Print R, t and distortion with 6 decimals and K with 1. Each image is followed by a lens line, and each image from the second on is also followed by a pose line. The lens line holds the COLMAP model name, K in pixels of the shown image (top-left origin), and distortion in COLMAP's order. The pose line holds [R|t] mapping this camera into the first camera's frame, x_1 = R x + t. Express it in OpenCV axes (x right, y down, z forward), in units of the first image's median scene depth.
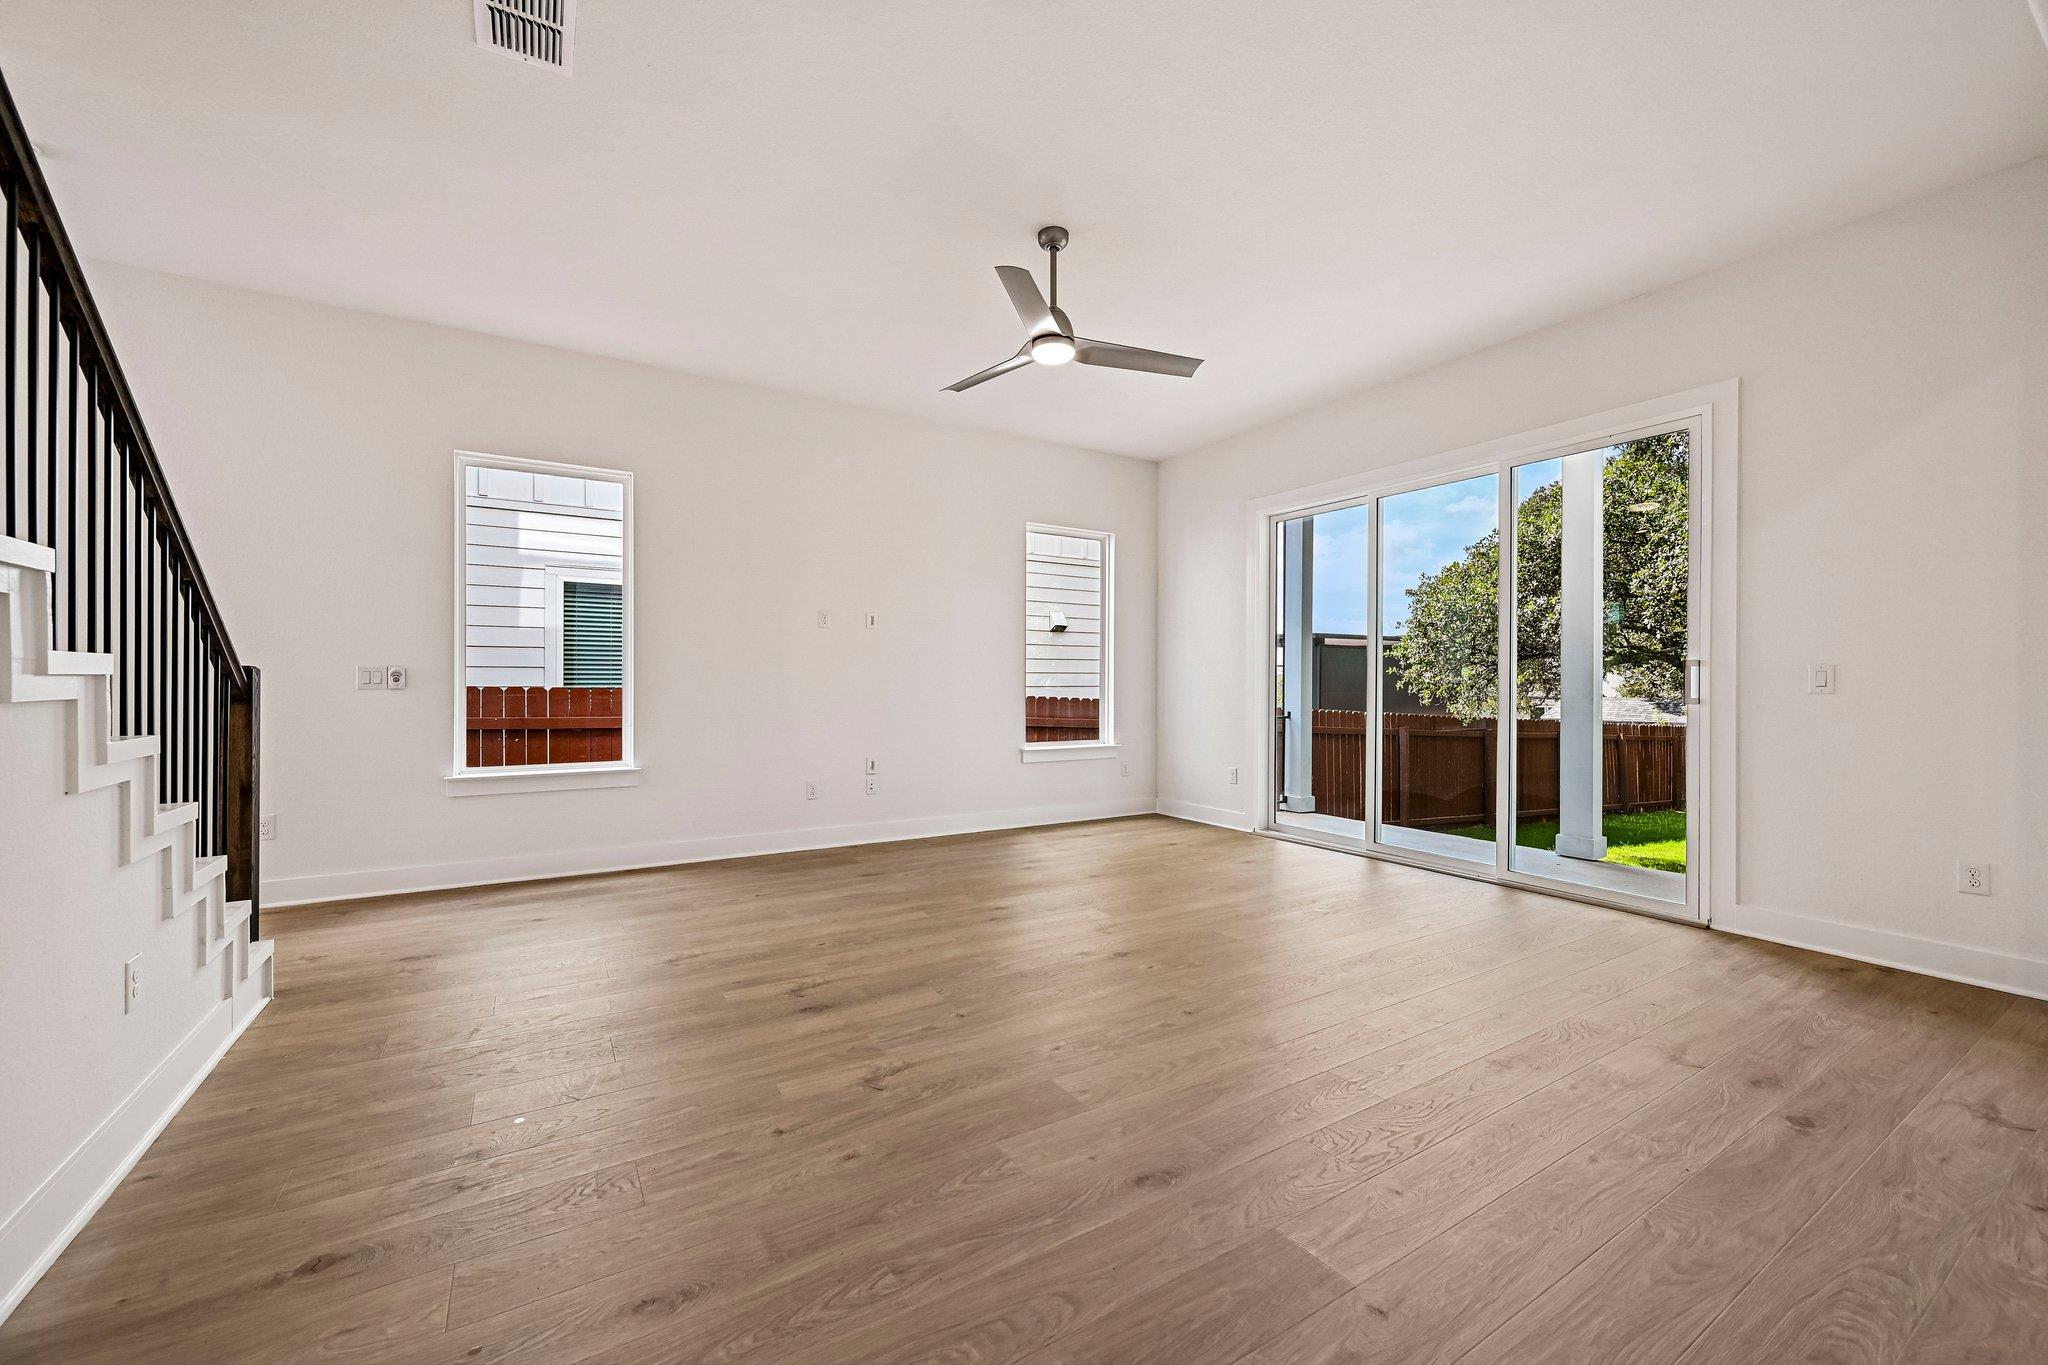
lens RADIAL K [[799.2, 0, 1025.6], [0, 799.2, 692.3], [0, 0, 1]] dist [-0.001857, 0.001132]
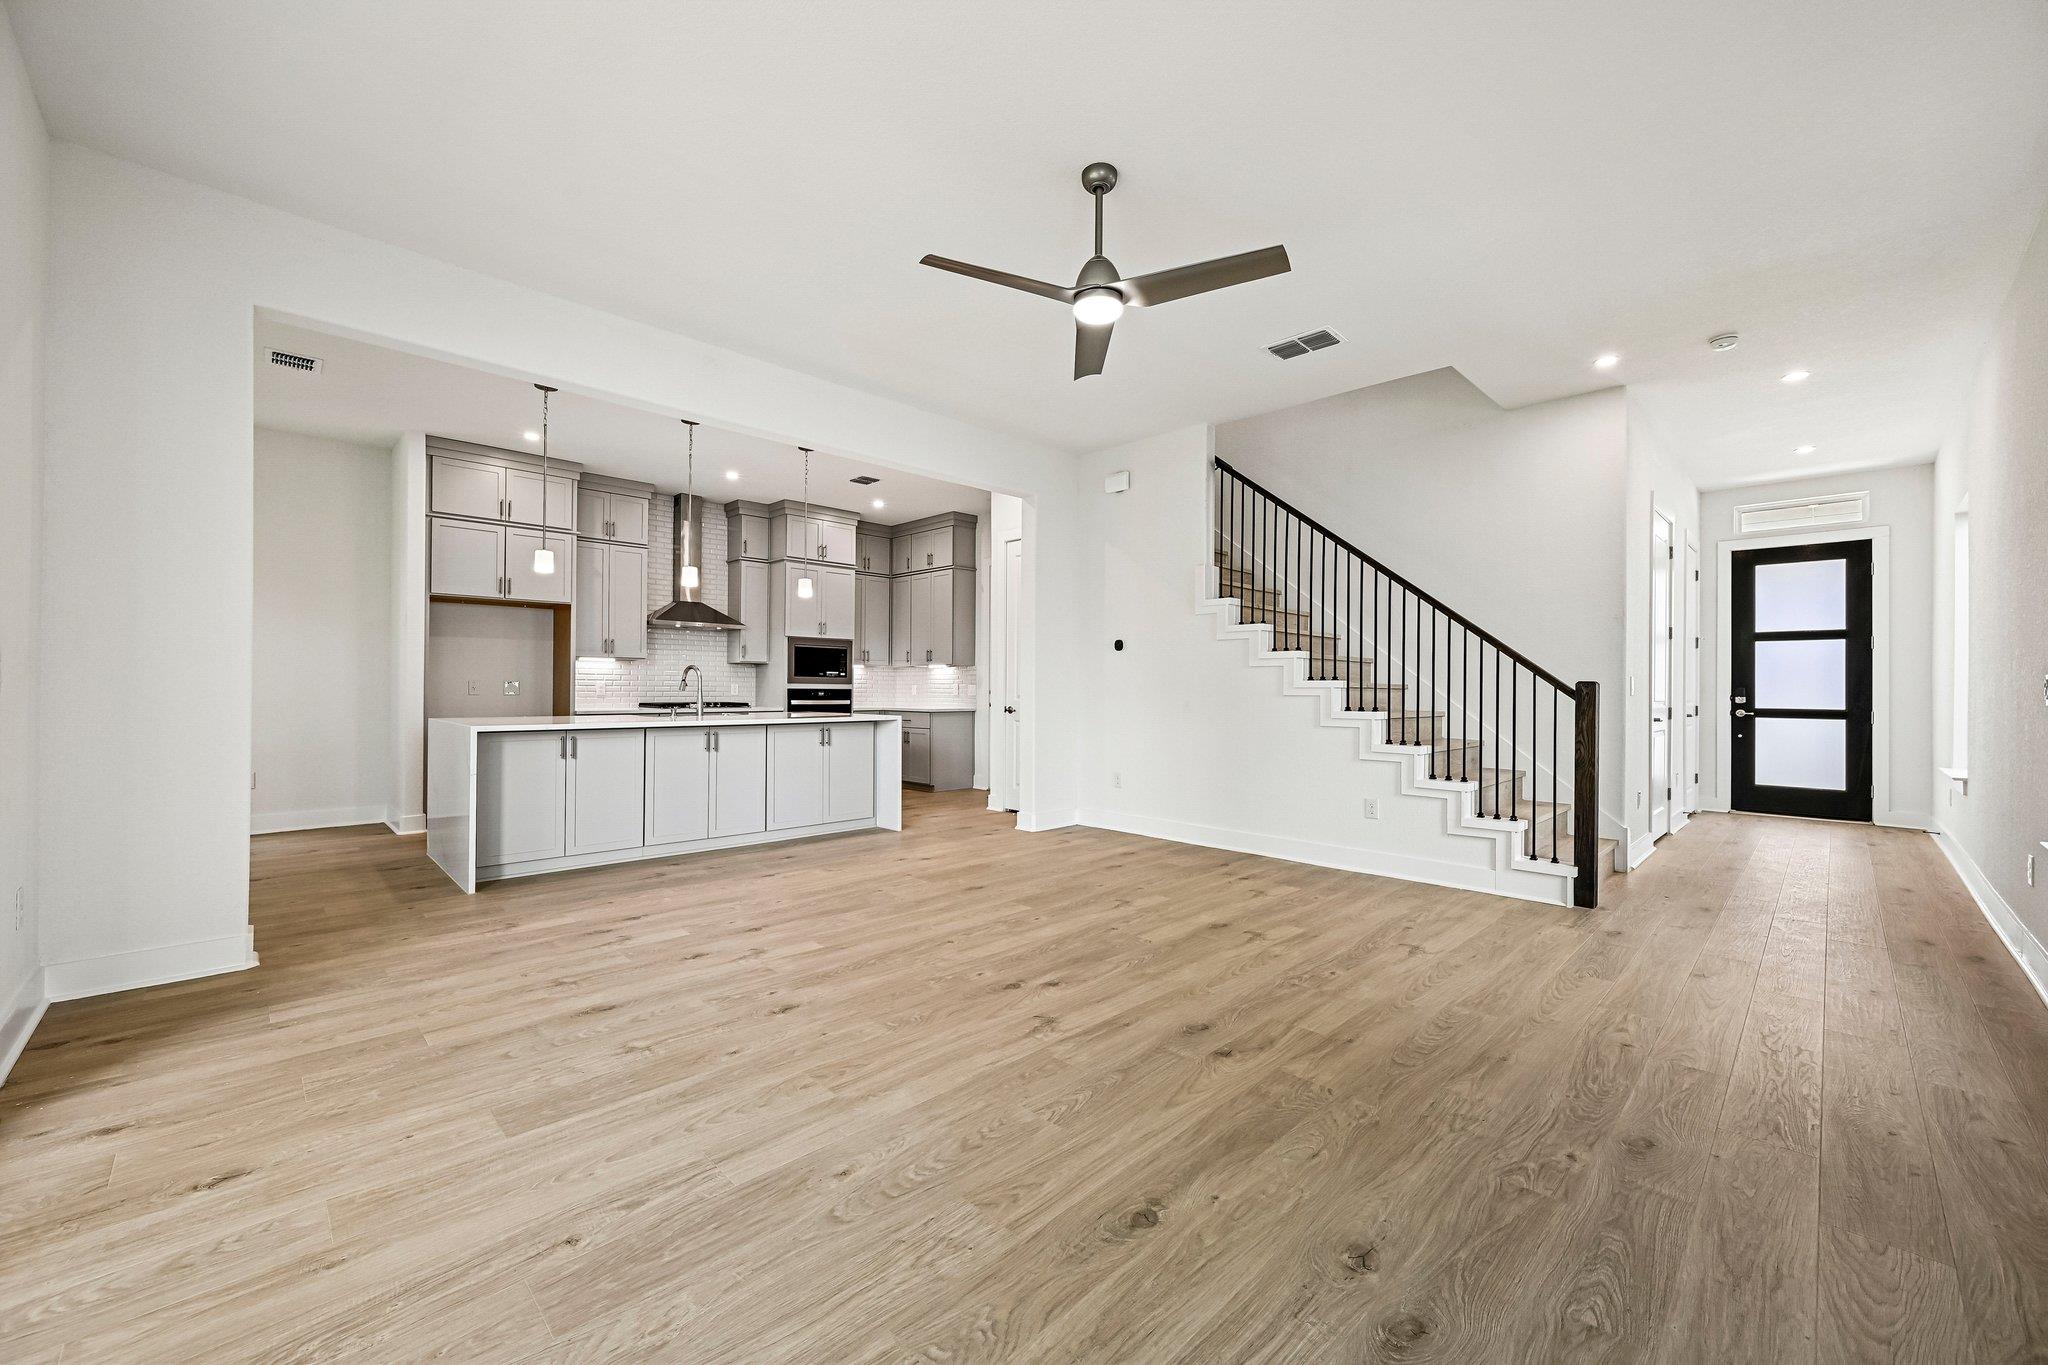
lens RADIAL K [[799.2, 0, 1025.9], [0, 799.2, 682.1], [0, 0, 1]] dist [-0.001857, 0.001132]
pose [[-0.974734, -0.010274, -0.223133, 0.337849], [-0.011380, 0.999929, 0.003670, -0.022973], [0.223080, 0.006117, -0.974781, 2.049426]]
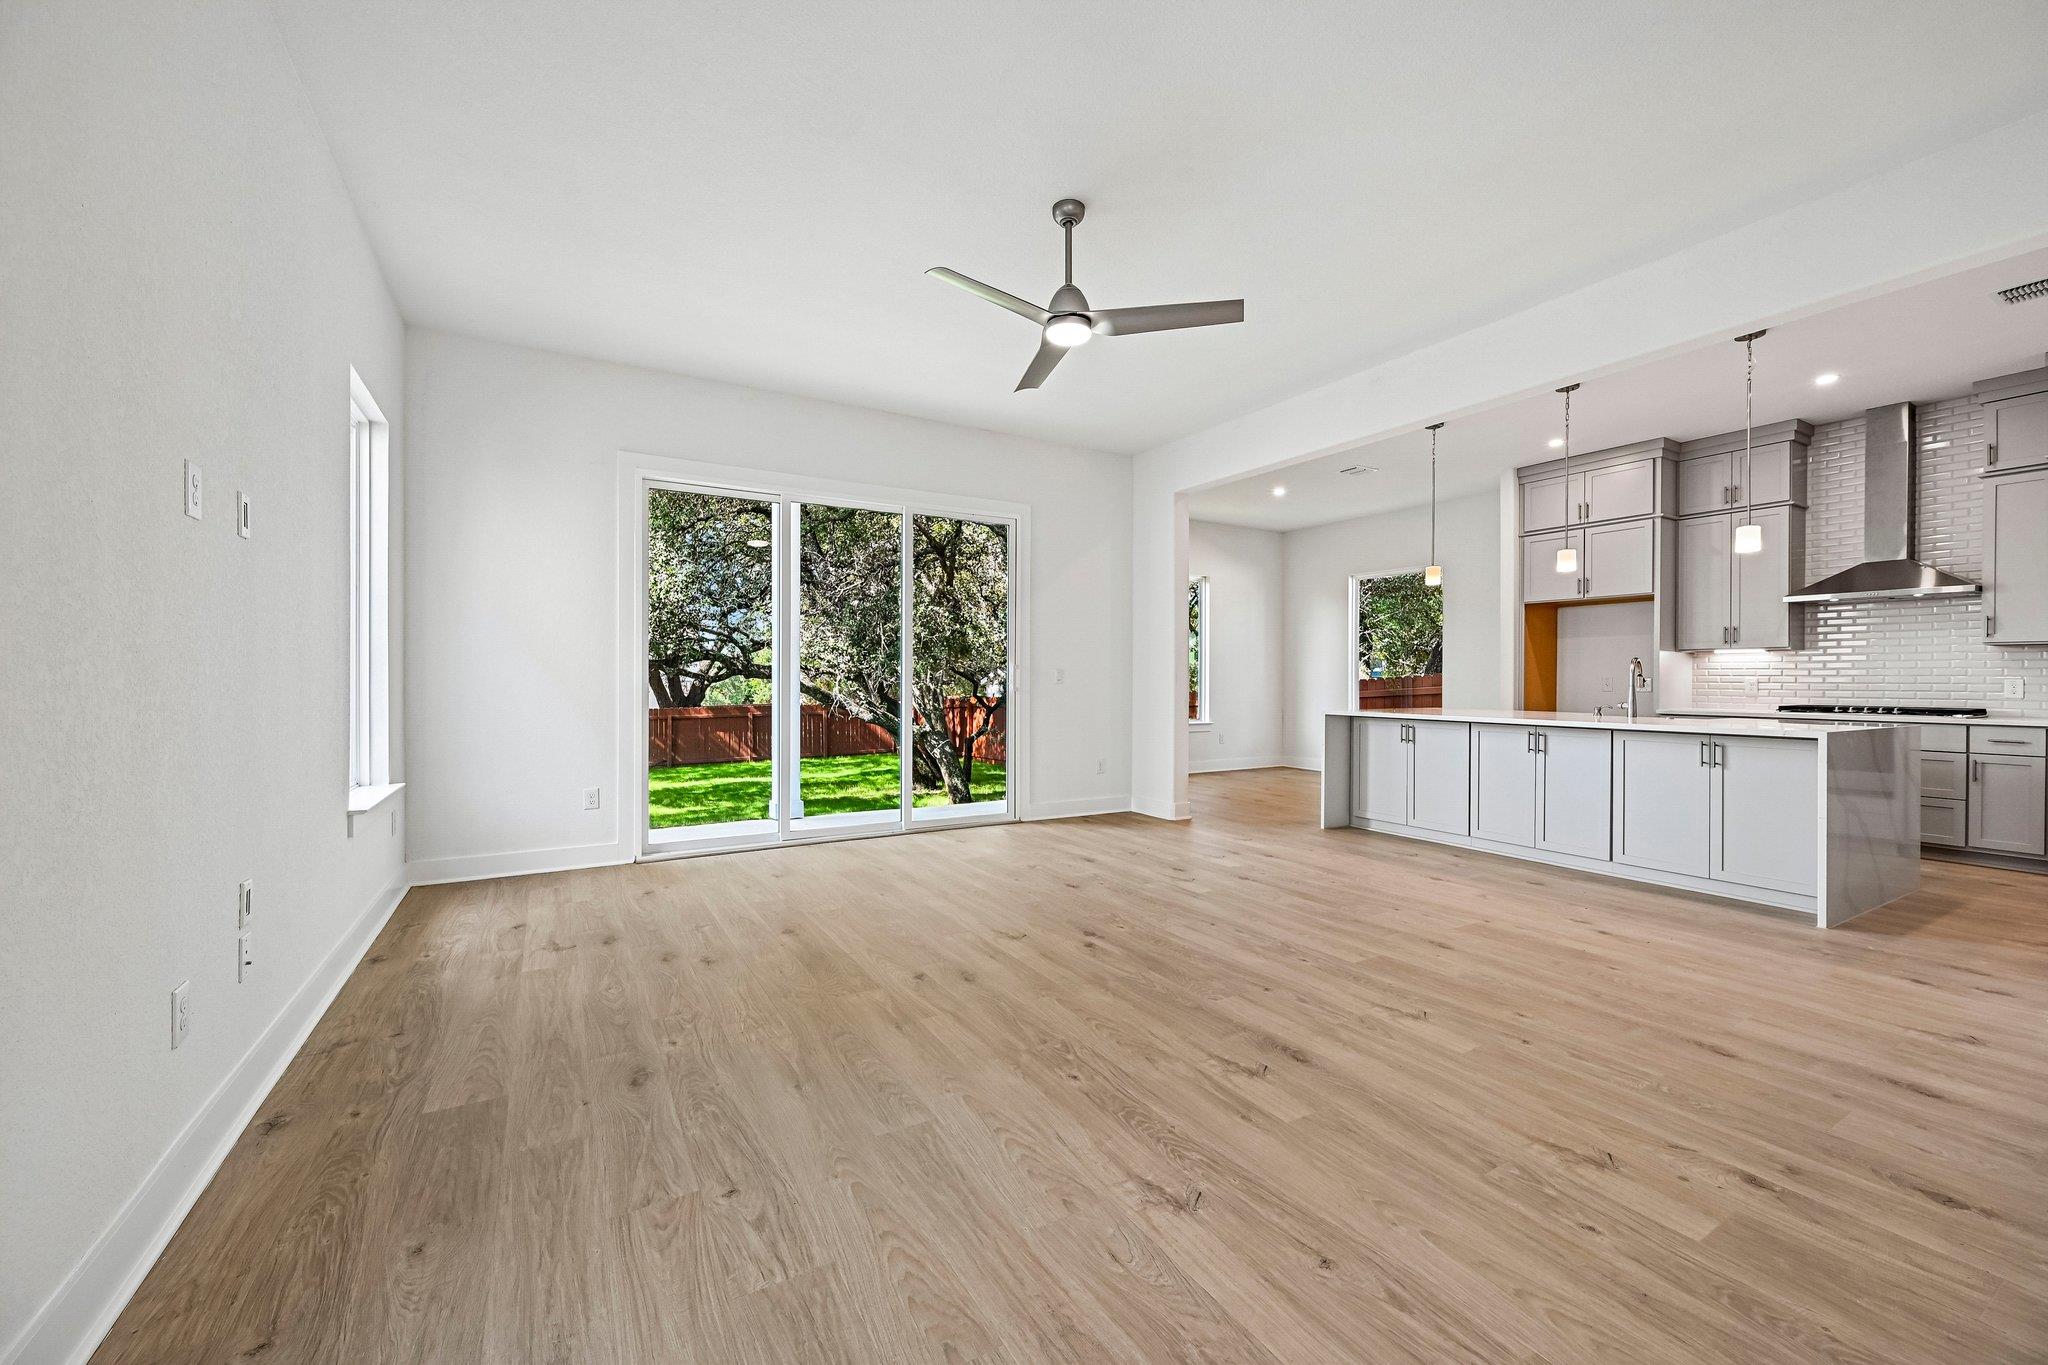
lens RADIAL K [[799.2, 0, 1028.4], [0, 799.2, 681.8], [0, 0, 1]] dist [-0.001857, 0.001132]
pose [[0.016981, -0.006895, 0.999832, -1.032846], [0.008782, 0.999939, 0.006747, -0.019393], [-0.999817, 0.008666, 0.017041, 1.152936]]
